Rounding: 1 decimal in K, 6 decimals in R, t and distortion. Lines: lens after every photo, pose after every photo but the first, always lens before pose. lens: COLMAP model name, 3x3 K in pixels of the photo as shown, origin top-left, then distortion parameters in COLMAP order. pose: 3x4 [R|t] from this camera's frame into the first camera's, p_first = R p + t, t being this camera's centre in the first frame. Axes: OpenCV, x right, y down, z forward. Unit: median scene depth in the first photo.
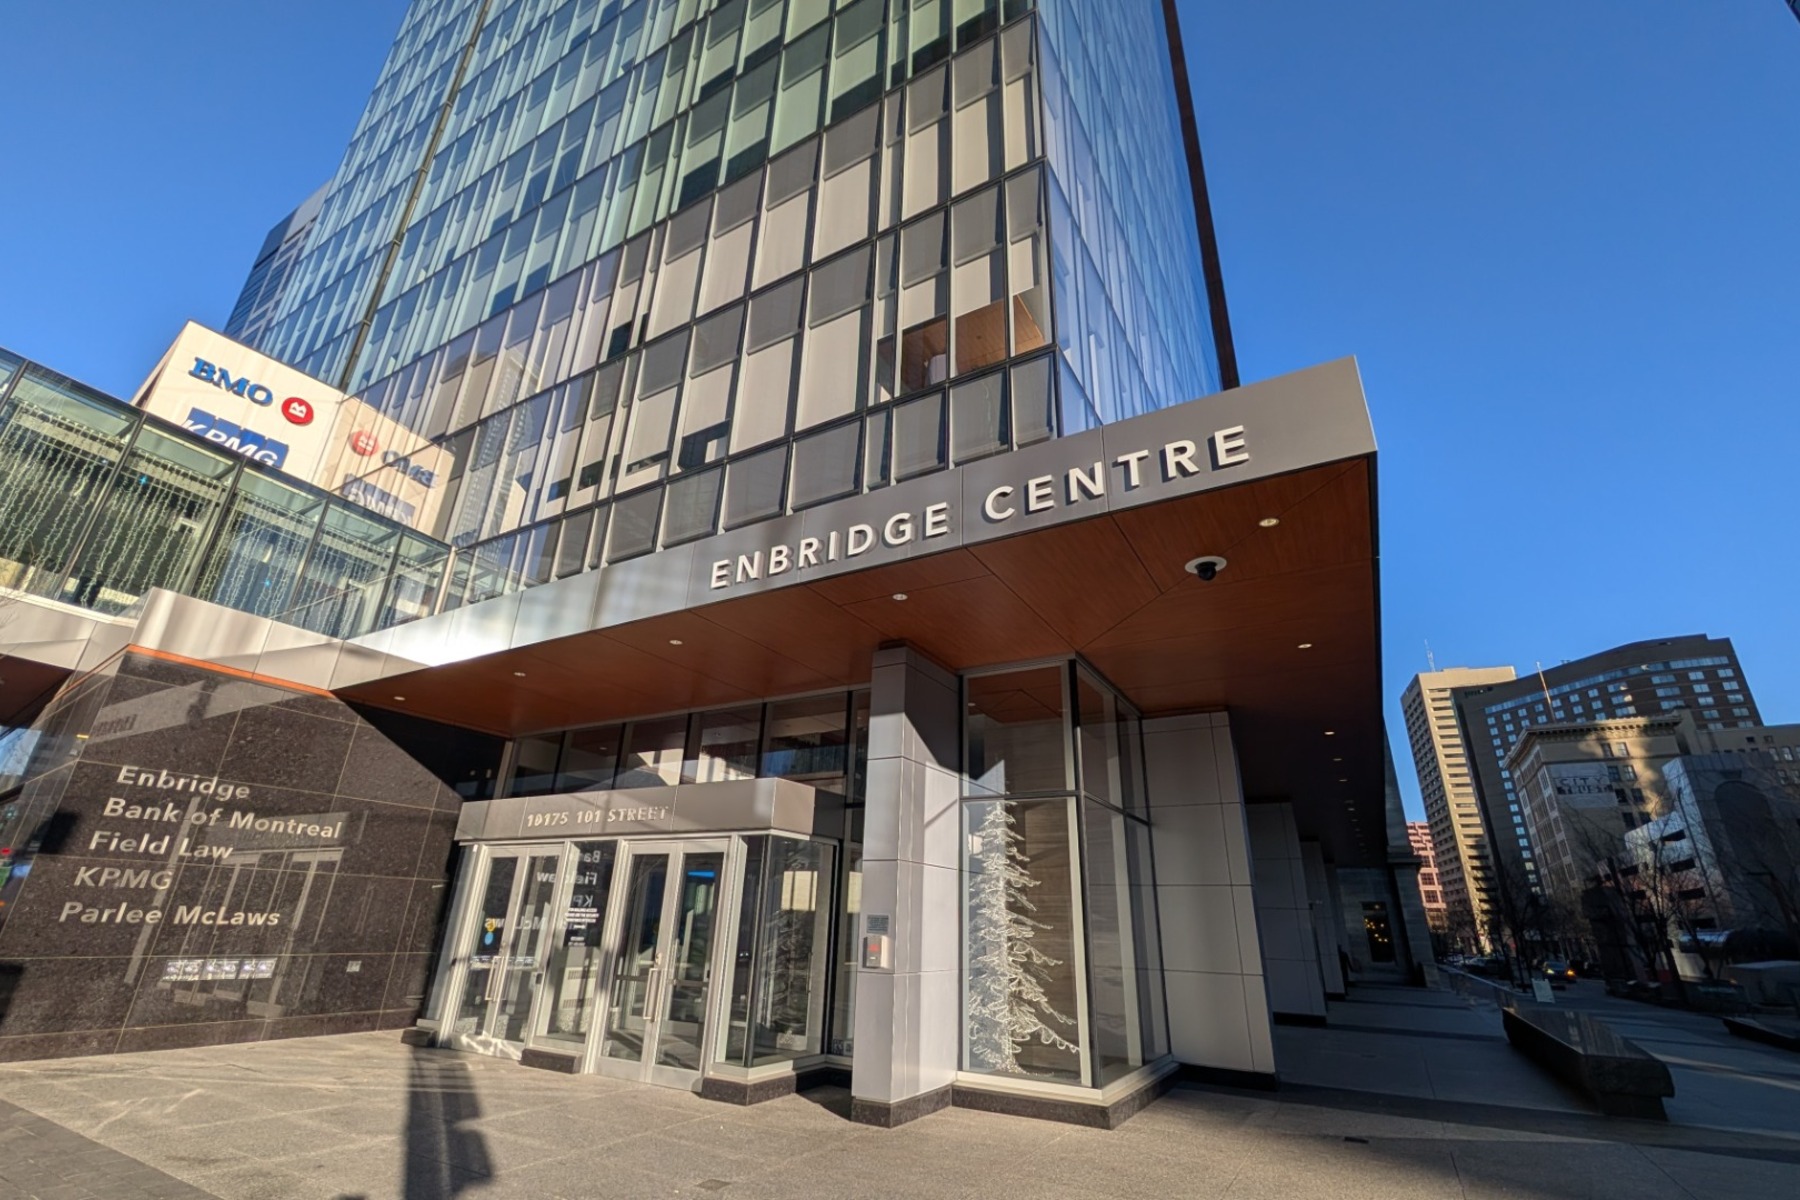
lens RADIAL K [[767.7, 0, 900.8], [0, 767.7, 604.4], [0, 0, 1]] dist [-0.002434, 0.001309]
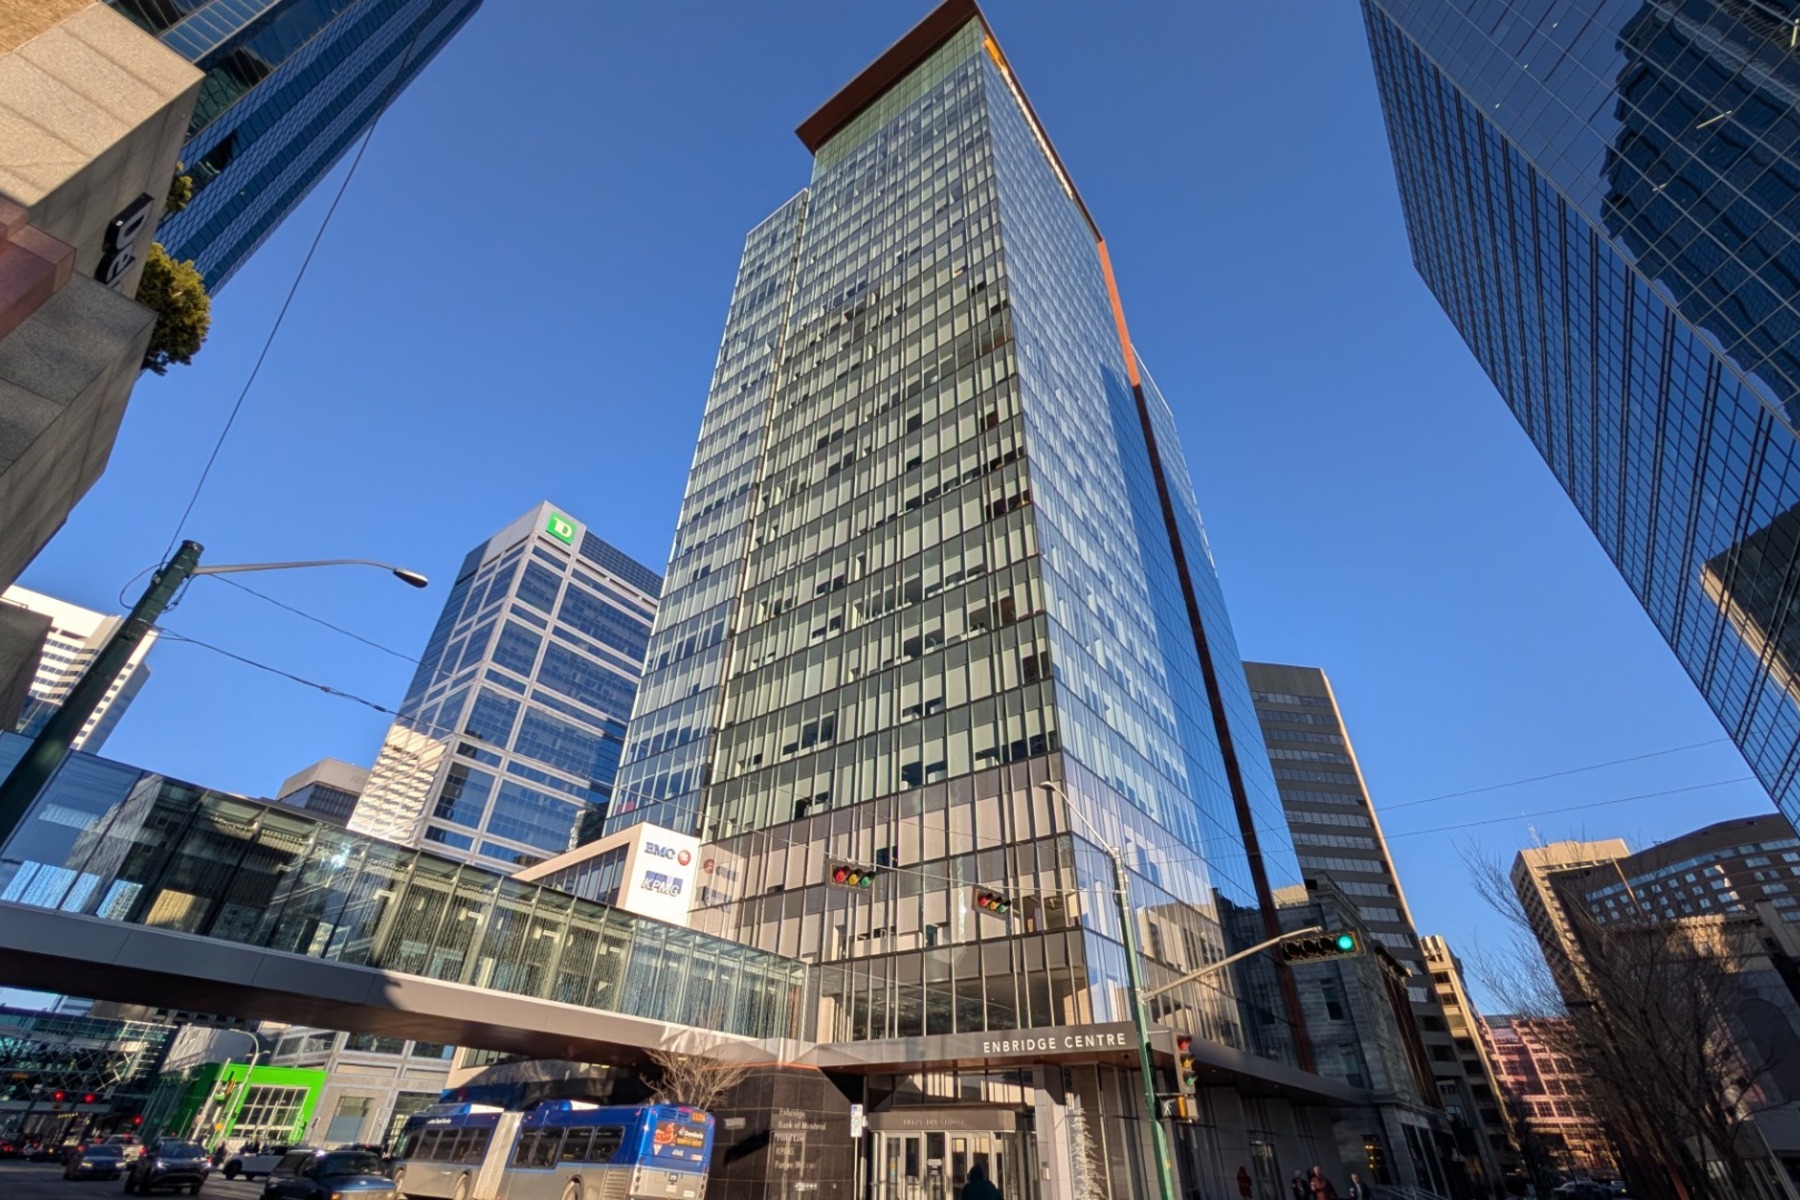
lens RADIAL K [[767.7, 0, 899.5], [0, 767.7, 609.7], [0, 0, 1]] dist [-0.002434, 0.001309]
pose [[0.994319, -0.073842, -0.076666, -0.122470], [0.055031, 0.973136, -0.223559, -0.668493], [0.091115, 0.218070, 0.971671, -1.547143]]
